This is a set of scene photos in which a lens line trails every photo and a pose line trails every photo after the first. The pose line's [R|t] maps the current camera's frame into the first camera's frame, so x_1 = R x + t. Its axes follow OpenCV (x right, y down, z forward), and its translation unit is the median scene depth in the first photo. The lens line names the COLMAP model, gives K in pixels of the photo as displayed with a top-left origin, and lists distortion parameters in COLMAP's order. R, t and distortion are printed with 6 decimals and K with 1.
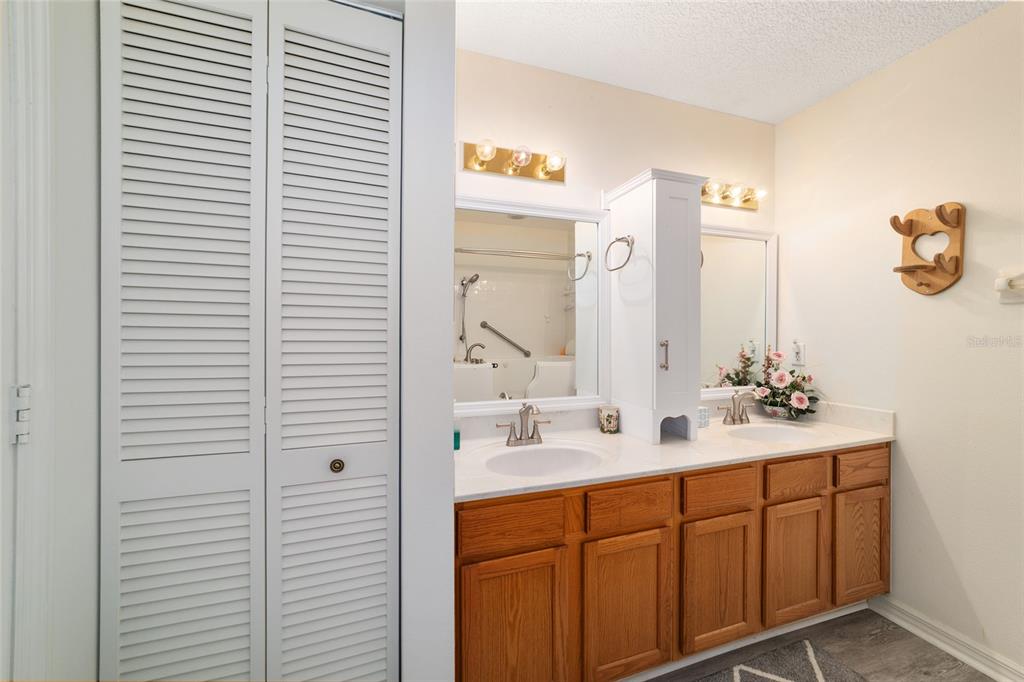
lens RADIAL K [[393.1, 0, 518.0], [0, 393.1, 336.4], [0, 0, 1]] dist [-0.017299, 0.008371]
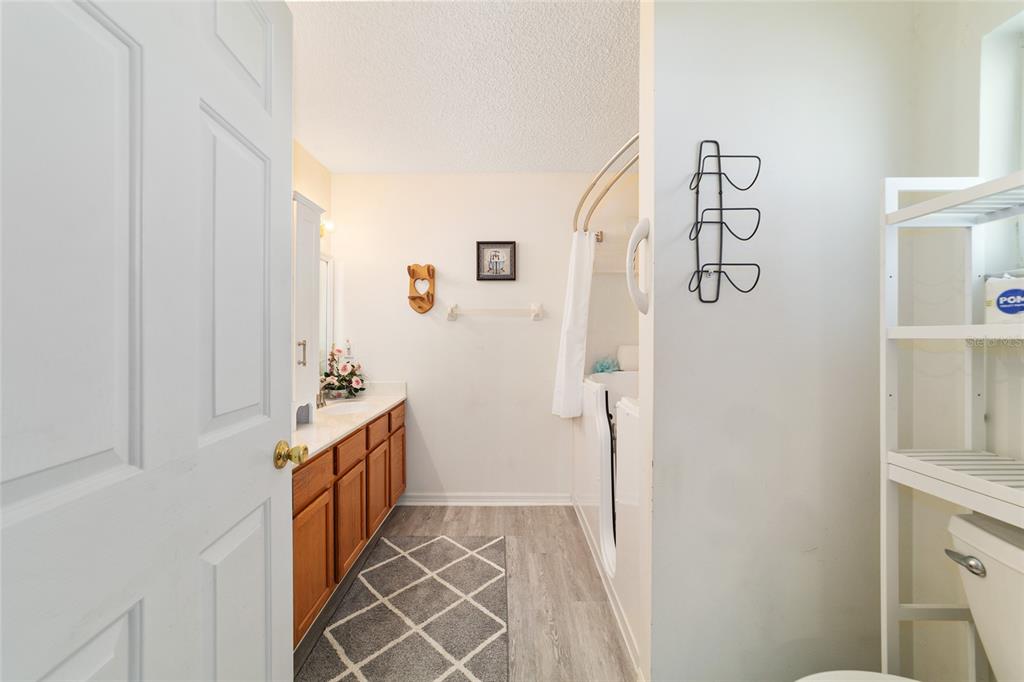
lens RADIAL K [[393.1, 0, 510.7], [0, 393.1, 339.0], [0, 0, 1]] dist [-0.017299, 0.008371]
pose [[0.321287, -0.009784, 0.946931, -0.508962], [0.004161, 0.999952, 0.008920, -0.002406], [-0.946973, 0.001074, 0.321312, 0.032816]]
